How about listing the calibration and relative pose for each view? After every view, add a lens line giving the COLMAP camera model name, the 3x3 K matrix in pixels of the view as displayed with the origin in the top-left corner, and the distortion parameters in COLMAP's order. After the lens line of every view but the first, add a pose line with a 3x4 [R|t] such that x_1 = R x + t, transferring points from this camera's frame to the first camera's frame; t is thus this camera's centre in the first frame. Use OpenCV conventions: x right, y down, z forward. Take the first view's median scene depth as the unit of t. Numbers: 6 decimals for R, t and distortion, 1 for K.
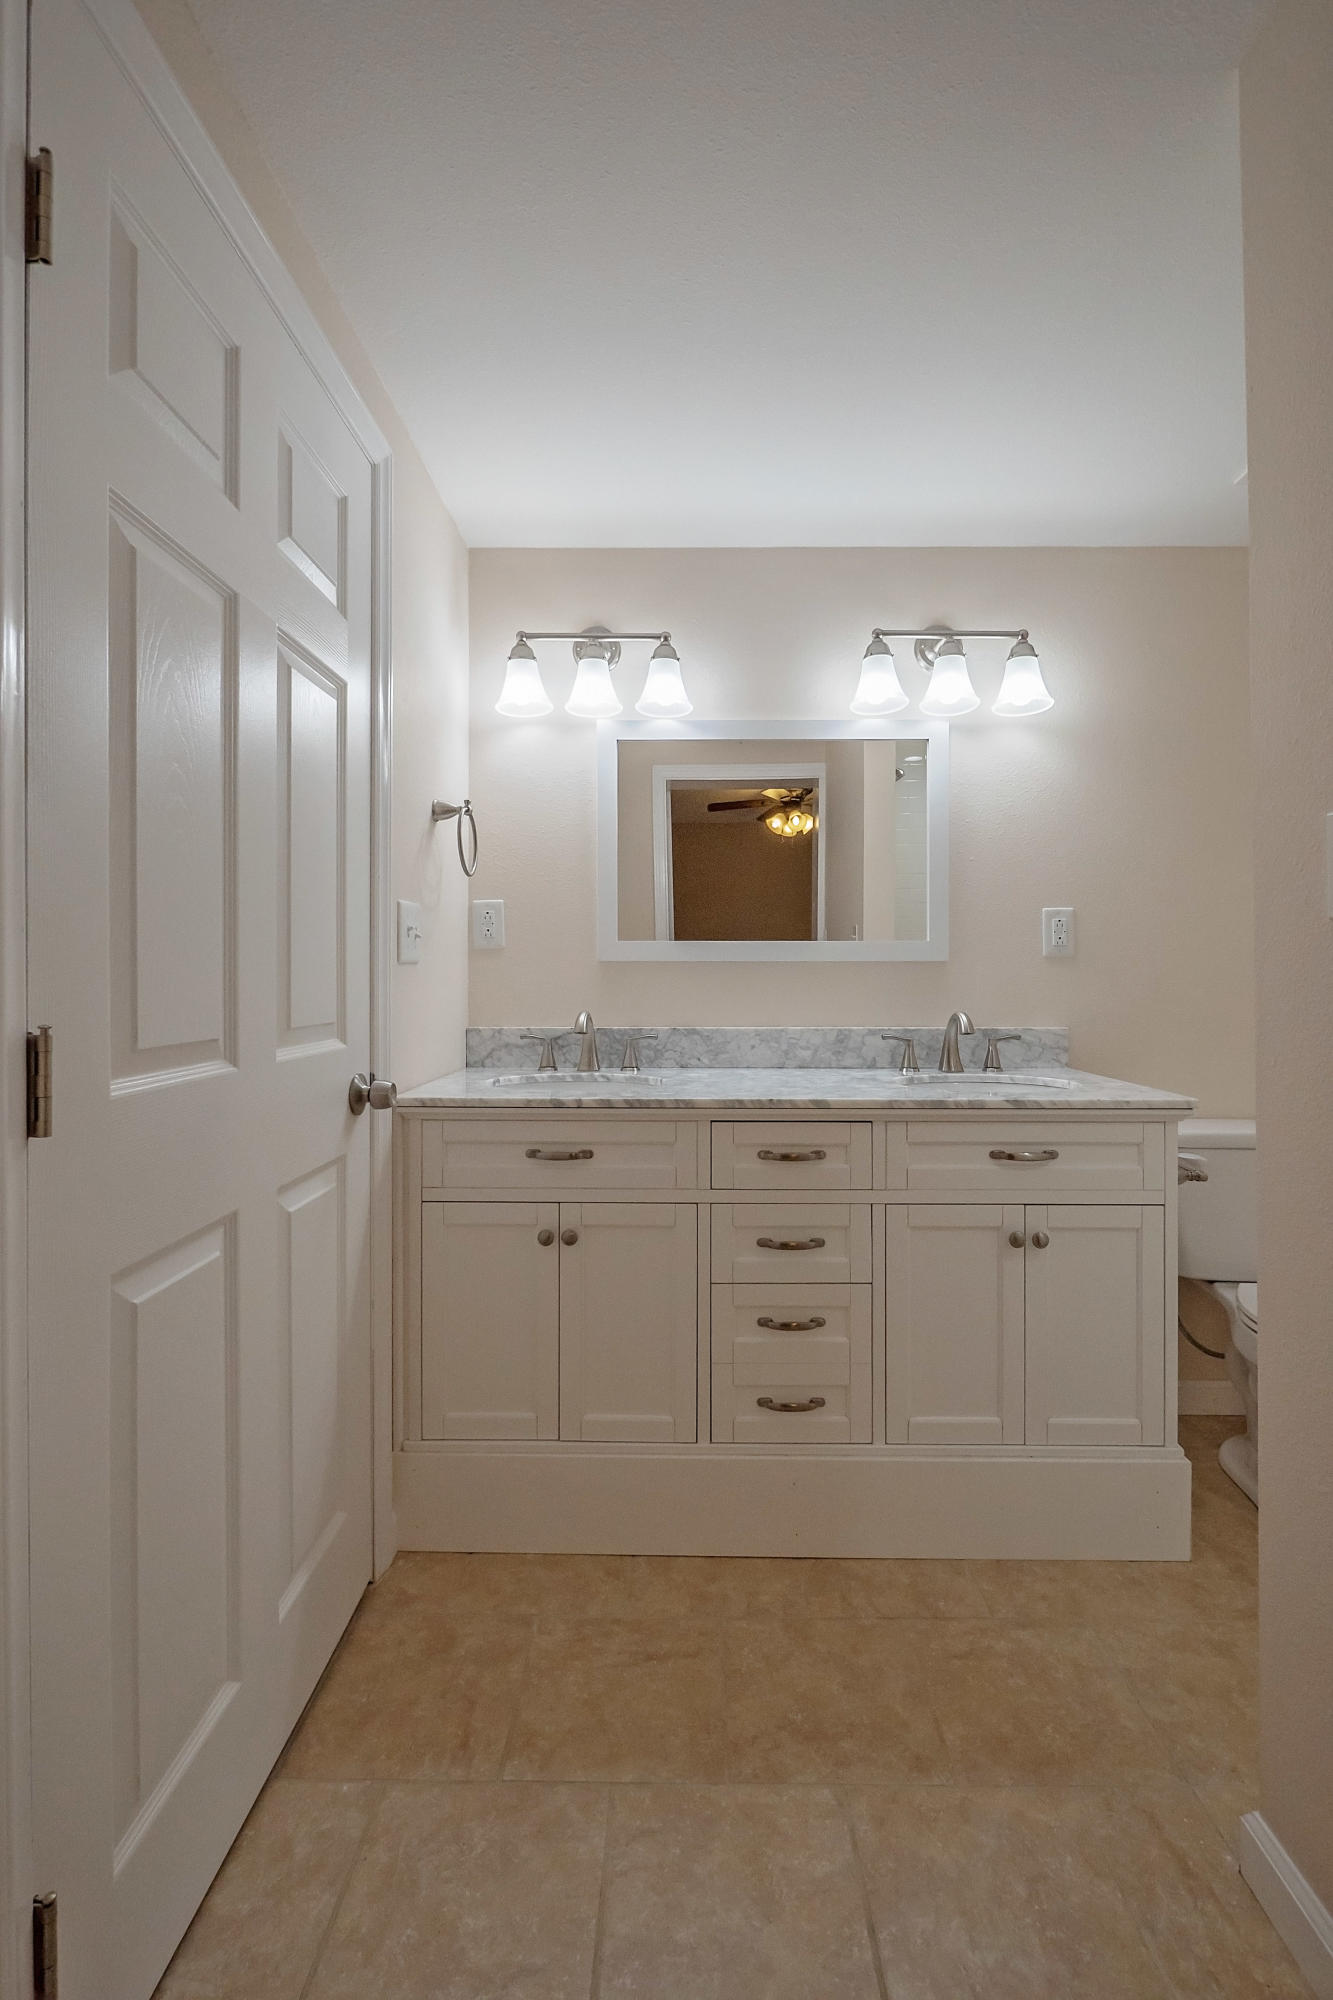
lens RADIAL K [[885.1, 0, 666.5], [0, 885.1, 1000.0], [0, 0, 1]] dist [-0.000524, -0.000480]
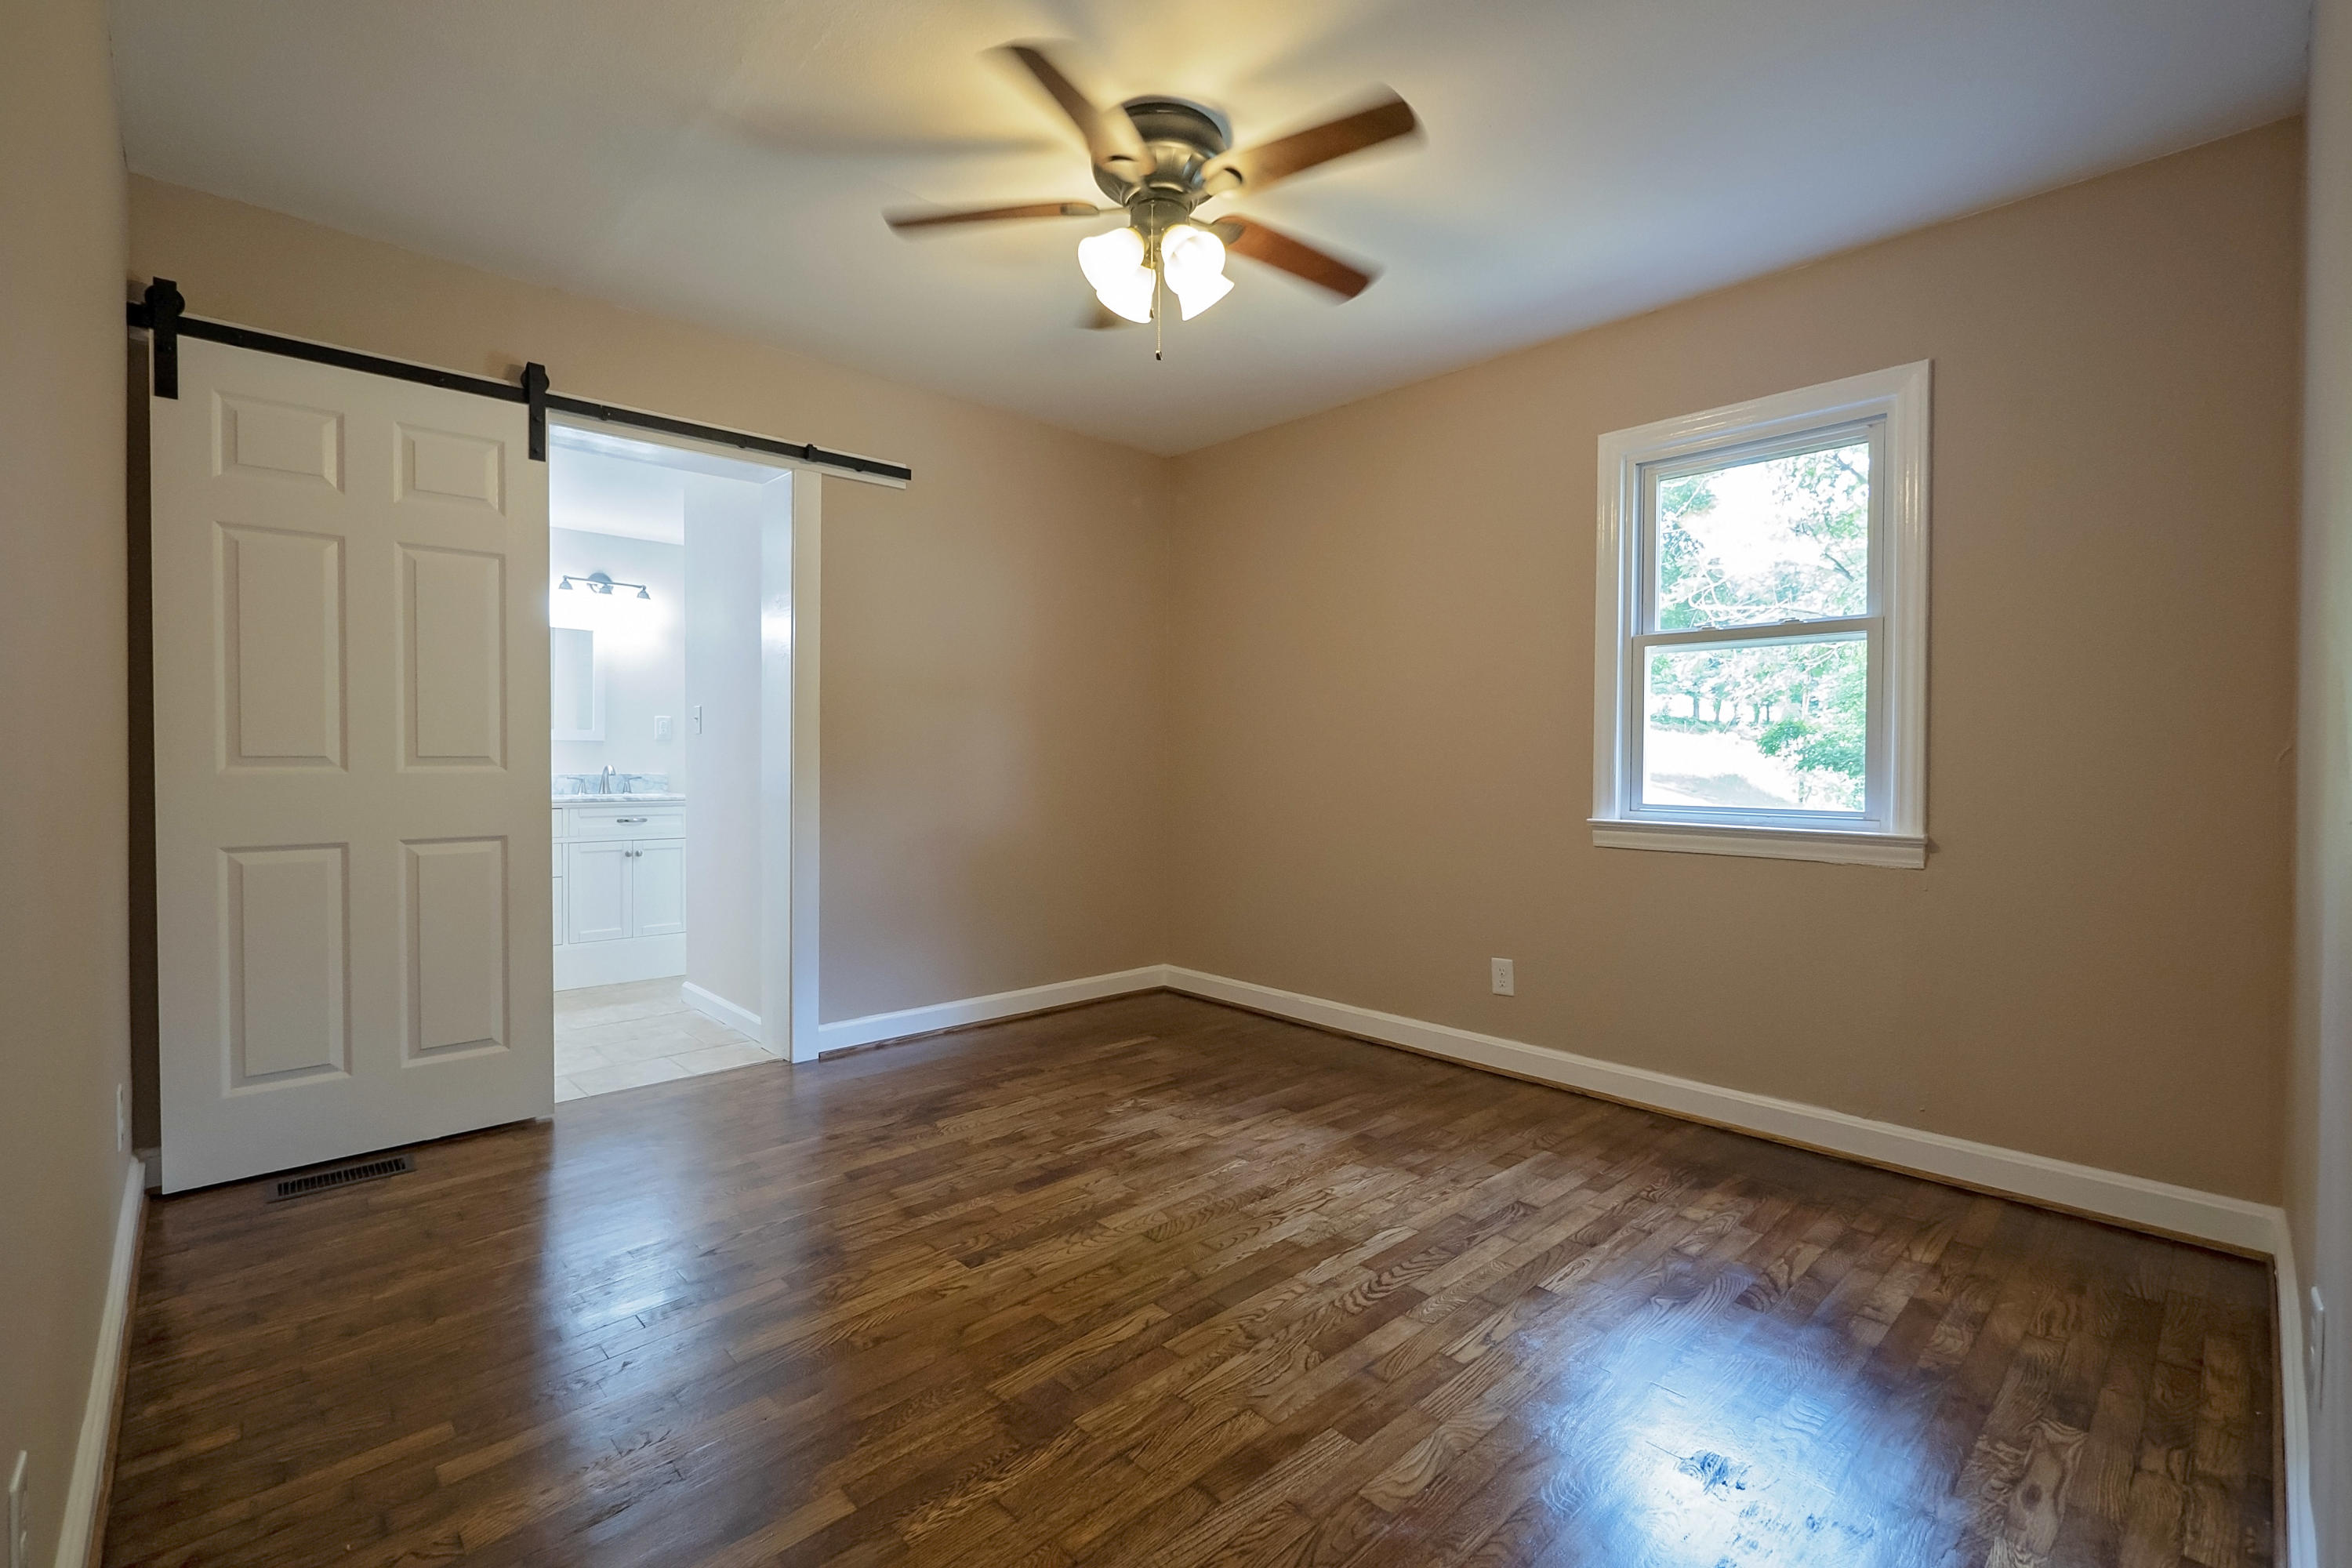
lens RADIAL K [[1022.5, 0, 1182.1], [0, 1022.5, 774.1], [0, 0, 1]] dist [-0.007798, 0.000045]
pose [[0.711831, -0.007256, 0.702313, -0.415376], [0.001548, 0.999960, 0.008761, 0.014895], [-0.702349, -0.005149, 0.711815, -1.731999]]
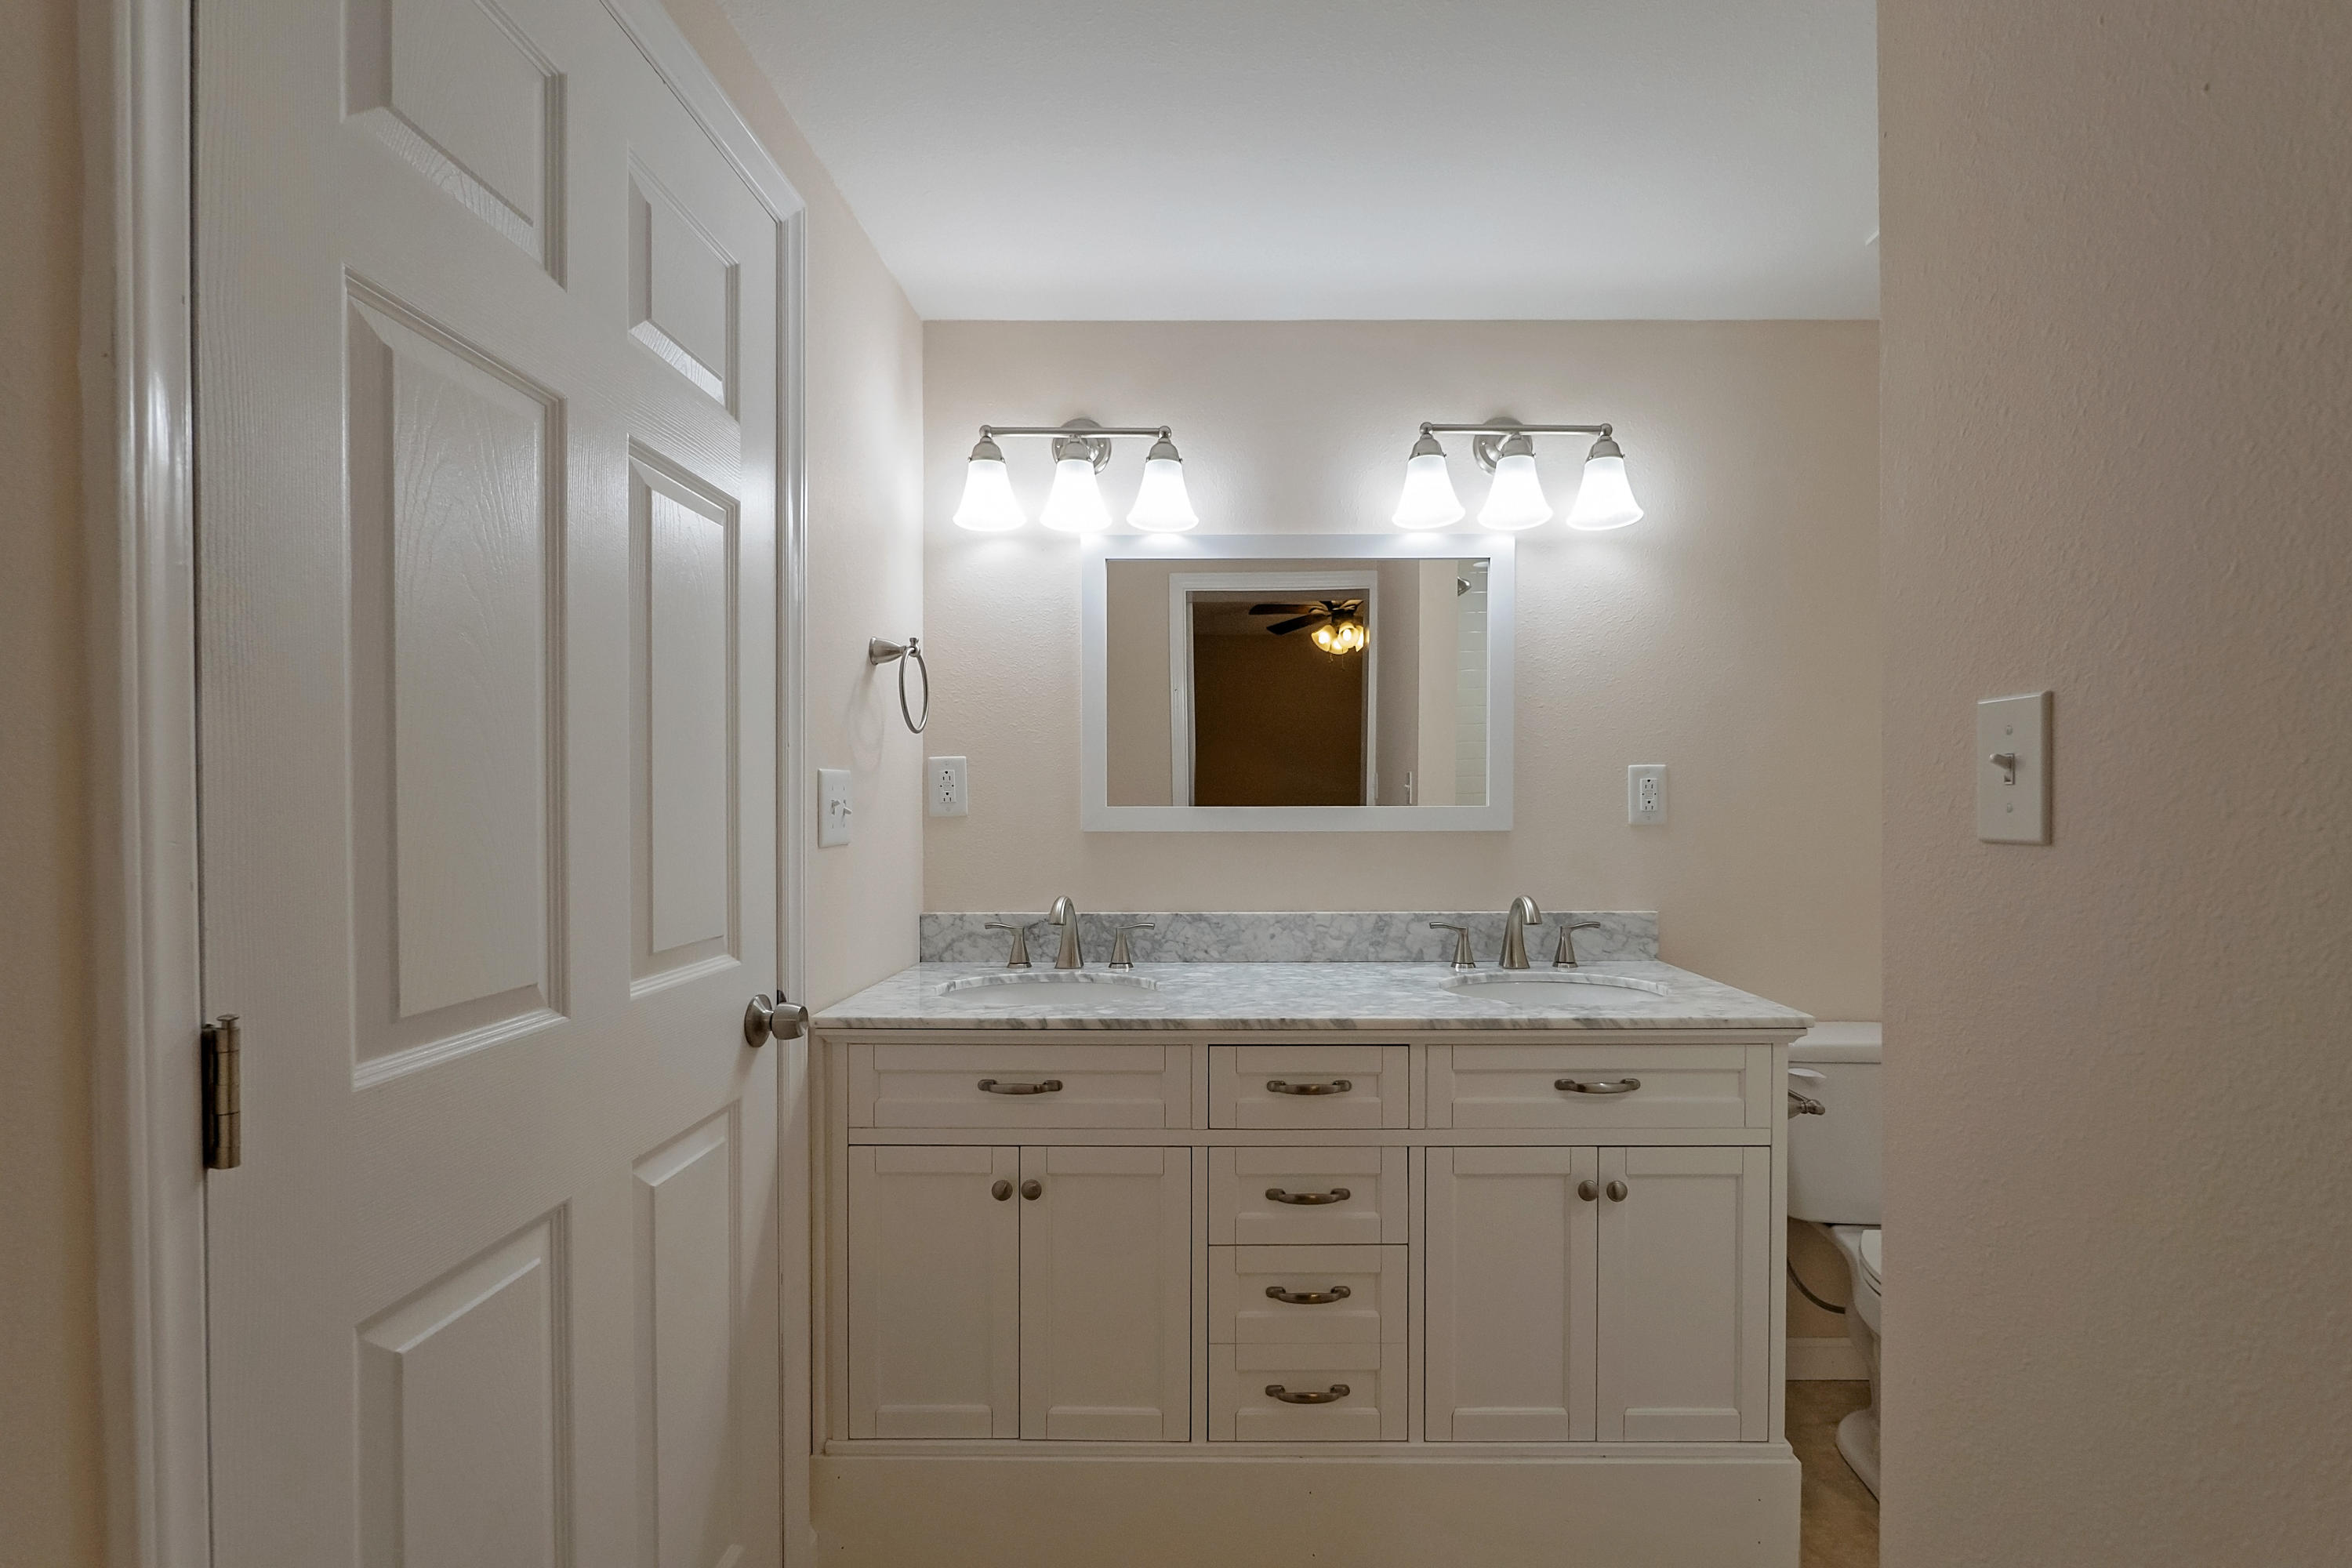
lens RADIAL K [[1002.9, 0, 1223.7], [0, 1002.9, 828.2], [0, 0, 1]] dist [-0.003982, -0.000163]
pose [[0.999998, 0.001356, 0.001676, 0.053189], [-0.001379, 0.999905, 0.013747, -0.062083], [-0.001657, -0.013749, 0.999904, 0.078930]]
